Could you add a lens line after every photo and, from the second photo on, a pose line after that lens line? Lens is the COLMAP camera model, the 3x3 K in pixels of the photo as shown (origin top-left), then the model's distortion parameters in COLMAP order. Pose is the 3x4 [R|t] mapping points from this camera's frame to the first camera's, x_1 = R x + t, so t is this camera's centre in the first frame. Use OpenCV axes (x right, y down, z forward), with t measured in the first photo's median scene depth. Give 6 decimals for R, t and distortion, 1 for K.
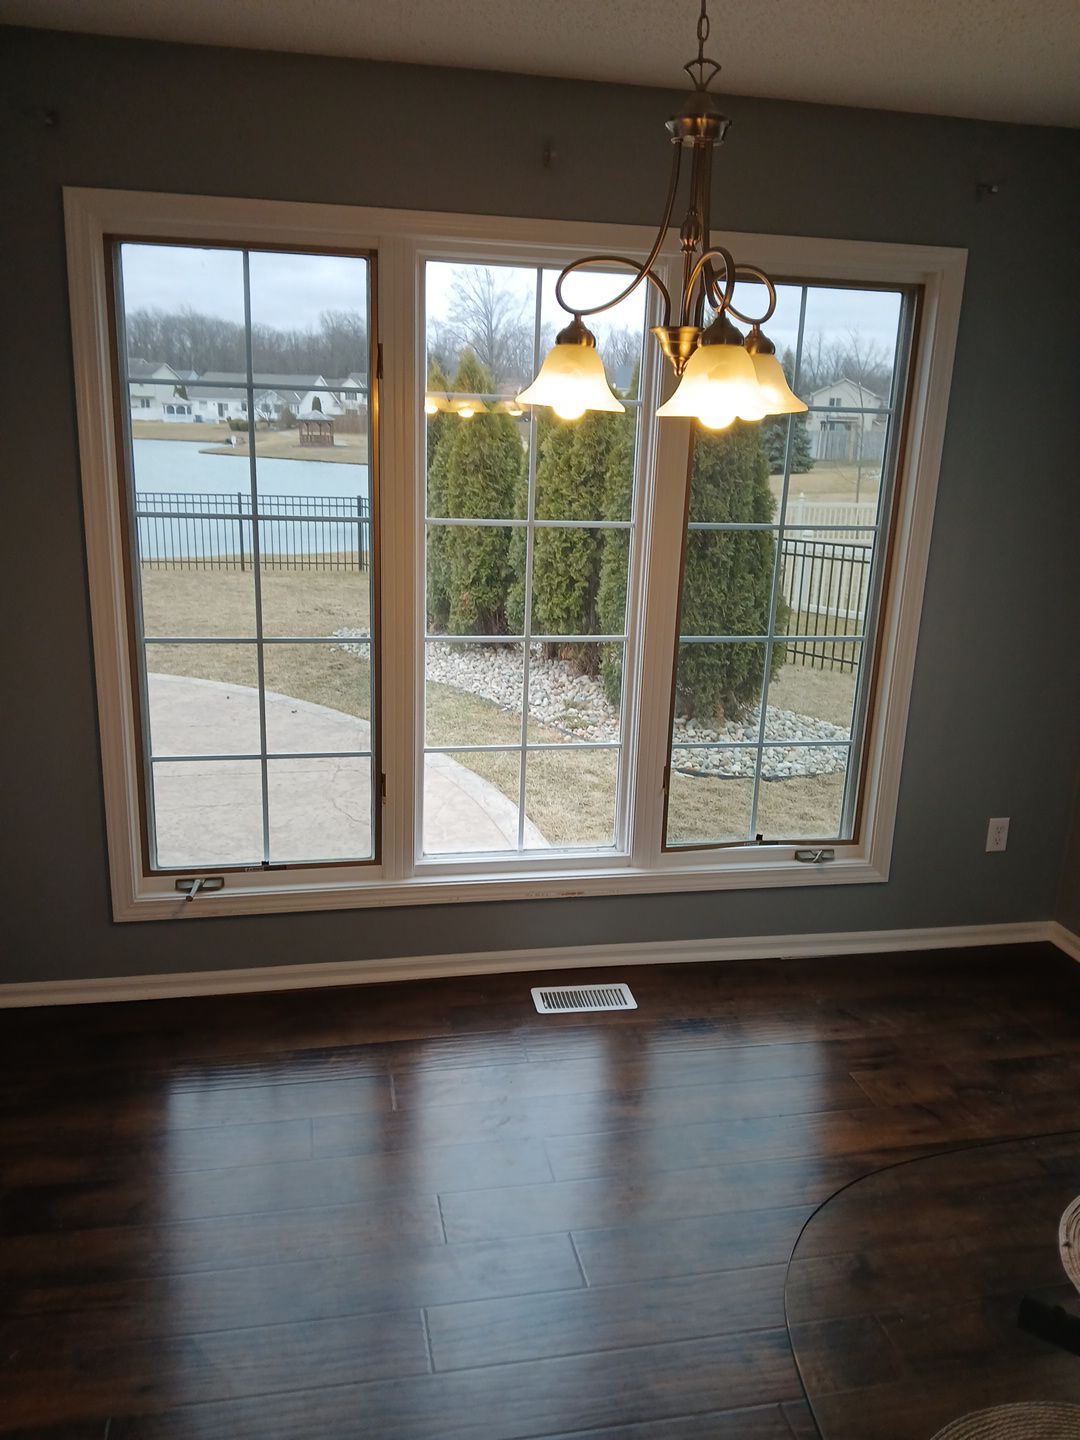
lens RADIAL K [[1121.5, 0, 541.5], [0, 1121.5, 733.2], [0, 0, 1]] dist [0.013962, -0.050237]
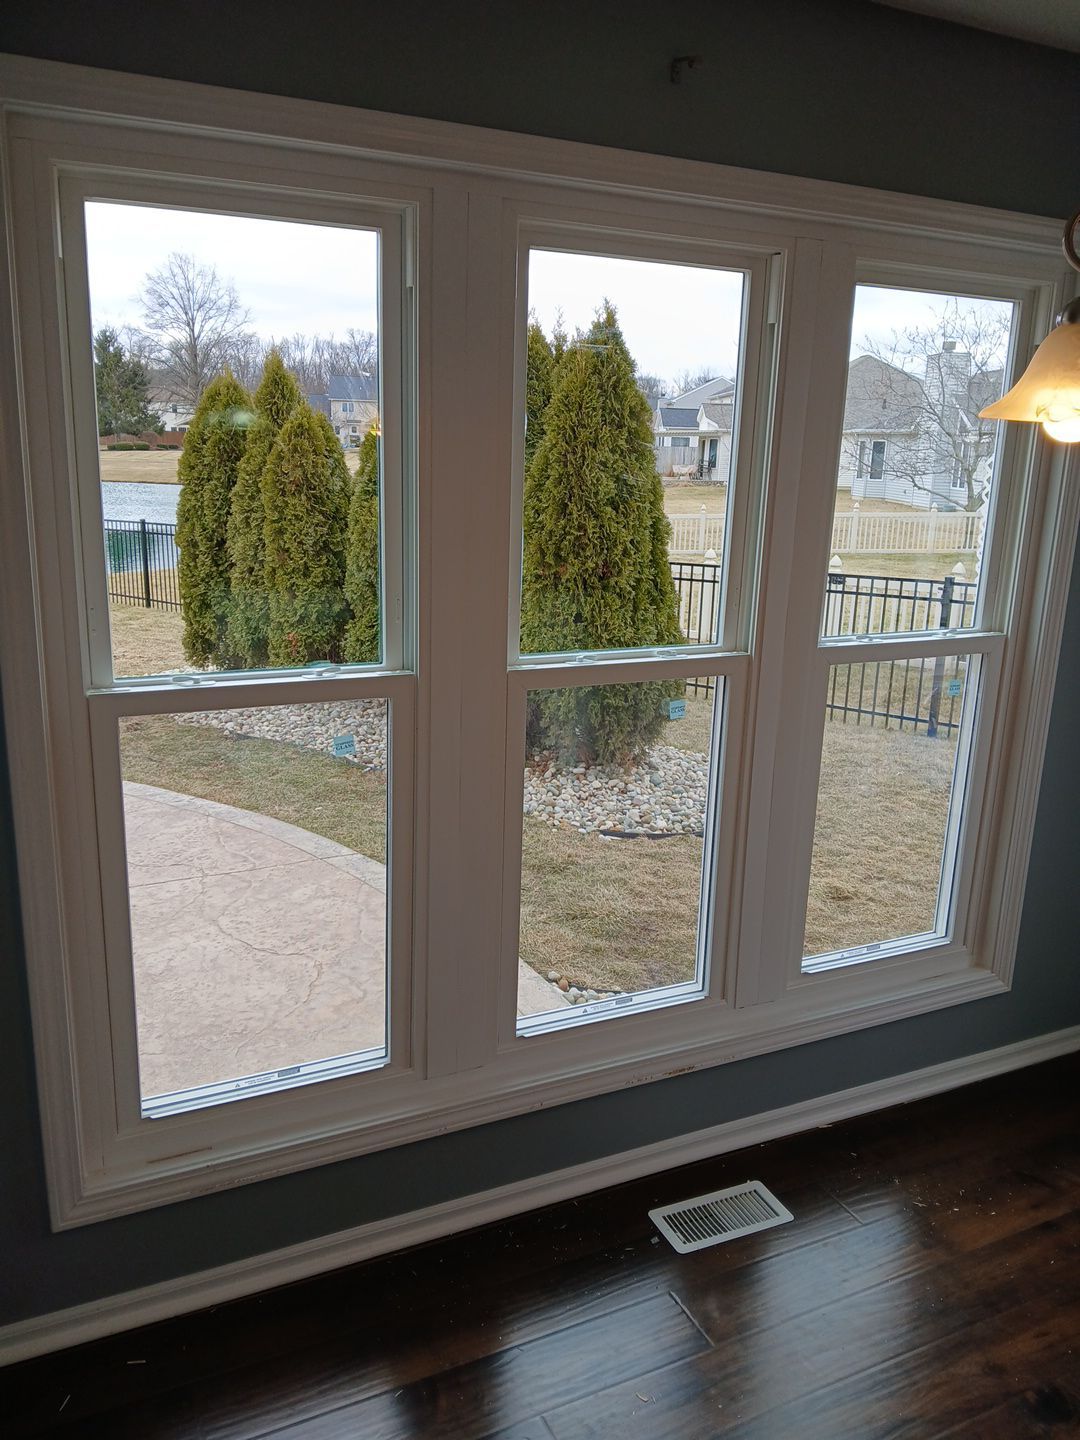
lens RADIAL K [[1121.5, 0, 573.3], [0, 1121.5, 717.4], [0, 0, 1]] dist [0.013962, -0.050237]
pose [[0.964028, -0.062222, 0.258416, -0.113258], [0.068106, 0.997582, -0.013872, -0.043517], [-0.256928, 0.030973, 0.965934, 0.149928]]
